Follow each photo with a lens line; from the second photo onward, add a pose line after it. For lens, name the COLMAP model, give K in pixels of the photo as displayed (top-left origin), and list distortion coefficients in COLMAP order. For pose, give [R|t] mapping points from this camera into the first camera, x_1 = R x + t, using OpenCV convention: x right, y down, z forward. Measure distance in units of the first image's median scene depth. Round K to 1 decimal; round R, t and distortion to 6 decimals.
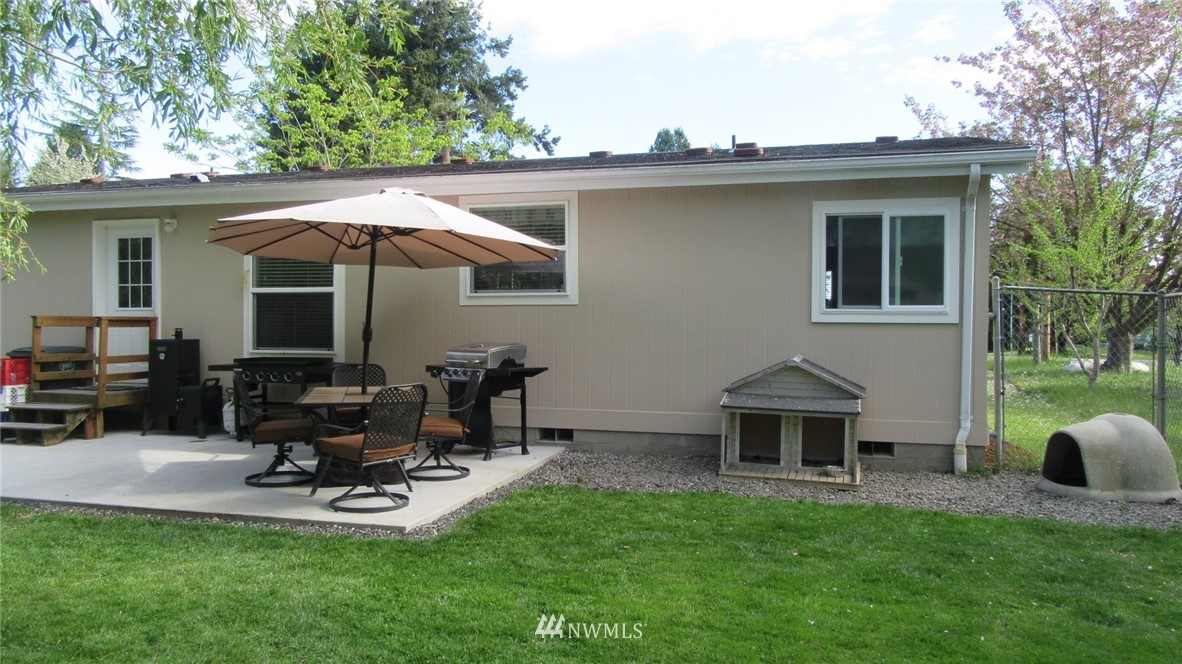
lens RADIAL K [[875.8, 0, 593.4], [0, 875.8, 329.2], [0, 0, 1]] dist [-0.005044, 0.003642]
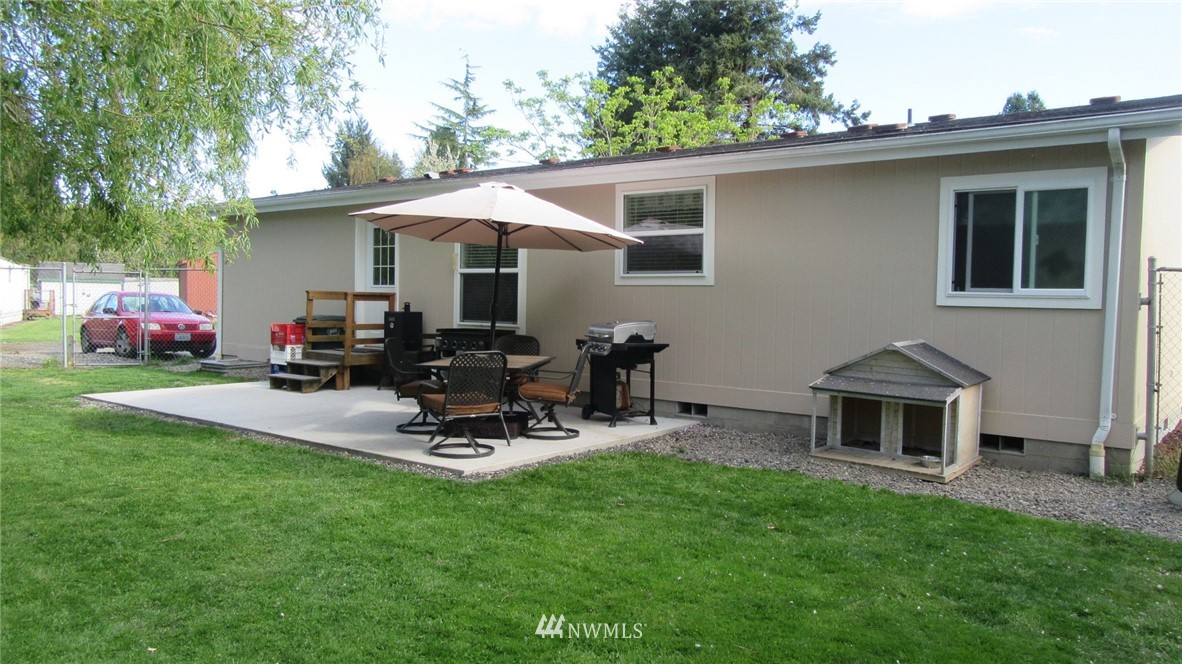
lens RADIAL K [[875.8, 0, 593.4], [0, 875.8, 329.2], [0, 0, 1]] dist [-0.005044, 0.003642]
pose [[0.925433, 0.027112, -0.377941, 0.249505], [-0.019262, 0.999513, 0.024536, 0.001430], [0.378422, -0.015427, 0.925505, -0.016474]]
